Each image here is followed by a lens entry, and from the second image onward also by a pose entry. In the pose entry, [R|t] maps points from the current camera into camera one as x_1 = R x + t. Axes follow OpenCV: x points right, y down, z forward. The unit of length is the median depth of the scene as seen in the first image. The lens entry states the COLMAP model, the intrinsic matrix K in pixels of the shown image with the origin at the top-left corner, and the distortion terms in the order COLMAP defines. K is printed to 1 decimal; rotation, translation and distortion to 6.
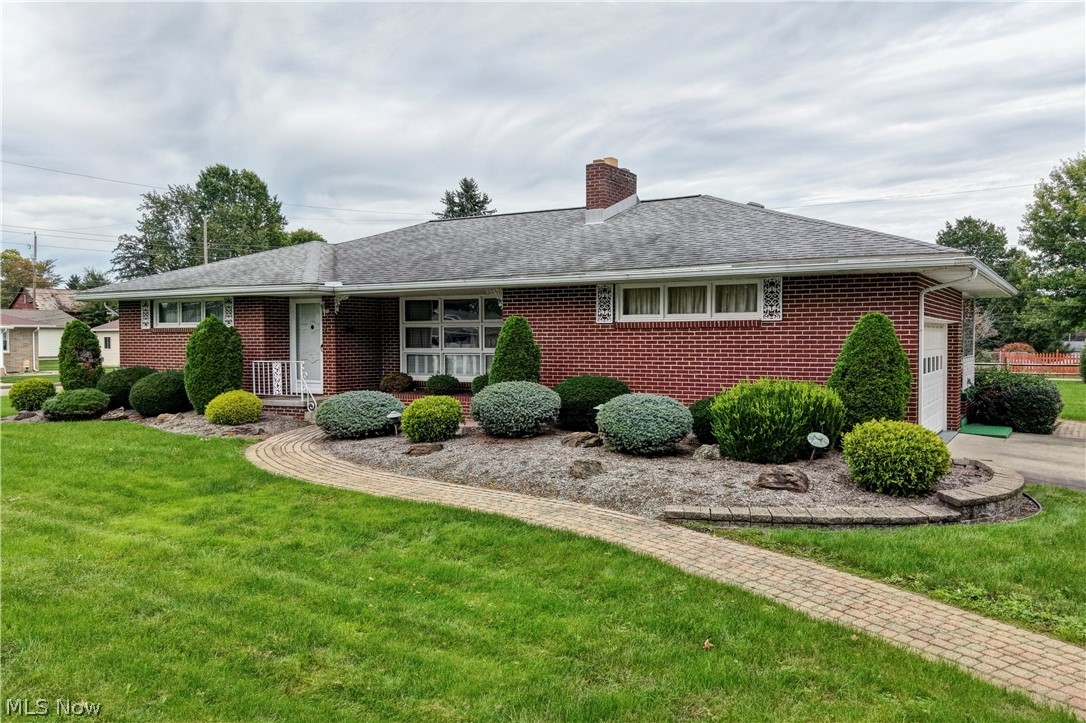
lens RADIAL K [[857.6, 0, 573.7], [0, 857.6, 364.0], [0, 0, 1]] dist [0.004377, -0.011628]
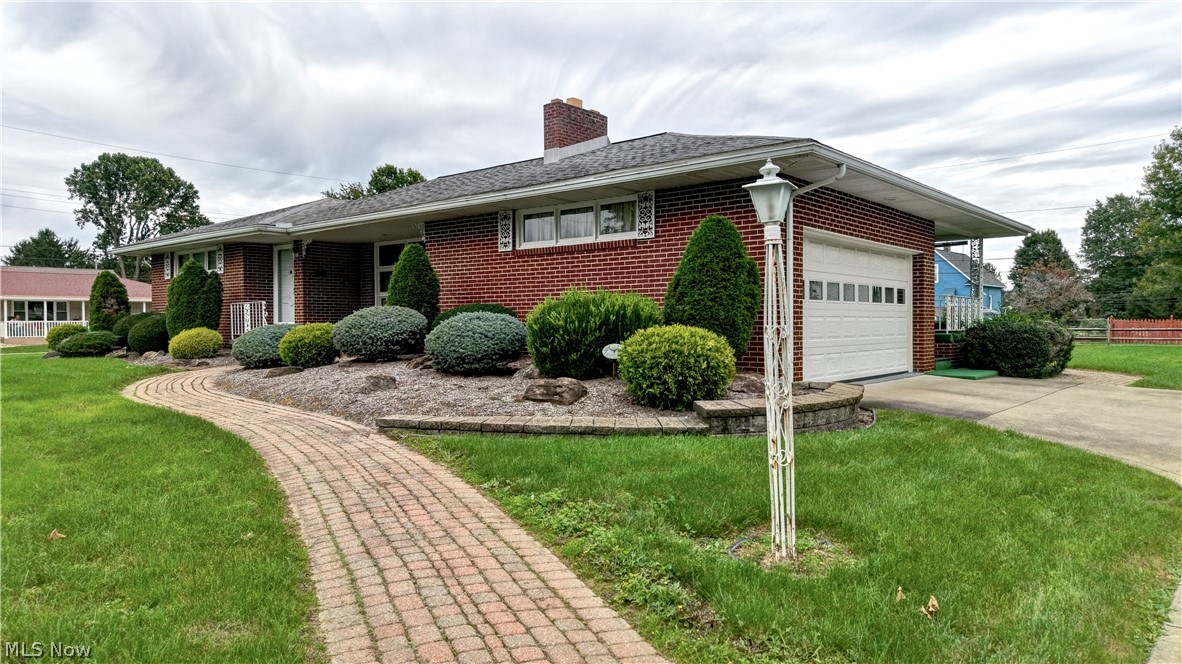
lens RADIAL K [[774.6, 0, 598.0], [0, 774.6, 354.3], [0, 0, 1]] dist [0.074036, -0.089307]
pose [[0.987086, 0.003639, -0.160151, 0.277269], [-0.001552, 0.999912, 0.013152, 0.056435], [0.160185, -0.012734, 0.987005, 0.141122]]
